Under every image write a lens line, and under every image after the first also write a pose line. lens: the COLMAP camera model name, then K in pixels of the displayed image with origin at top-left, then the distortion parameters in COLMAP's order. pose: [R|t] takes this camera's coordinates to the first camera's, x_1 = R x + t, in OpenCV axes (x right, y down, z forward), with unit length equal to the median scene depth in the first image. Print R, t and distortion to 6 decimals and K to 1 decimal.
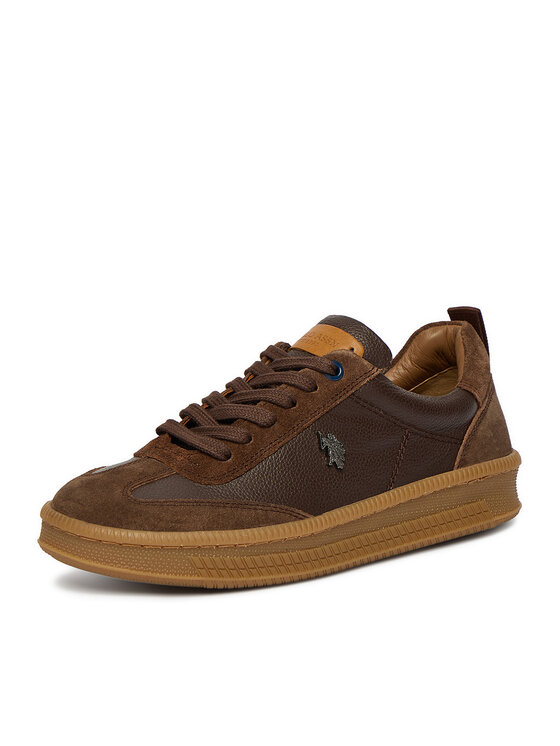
lens RADIAL K [[2186.5, 0, 280.0], [0, 2186.5, 373.0], [0, 0, 1]] dist [0.053742, 0.540480]
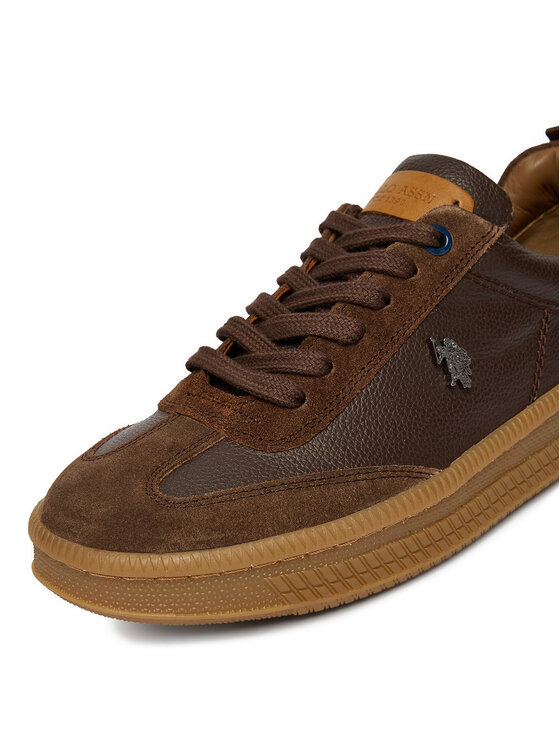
lens RADIAL K [[898.3, 0, 280.0], [0, 898.3, 373.0], [0, 0, 1]] dist [-0.034890, 0.012186]
pose [[0.990709, -0.136002, -0.000124, -0.028359], [0.132866, 0.967669, 0.214391, -0.026950], [-0.029038, -0.212416, 0.976748, 0.733742]]
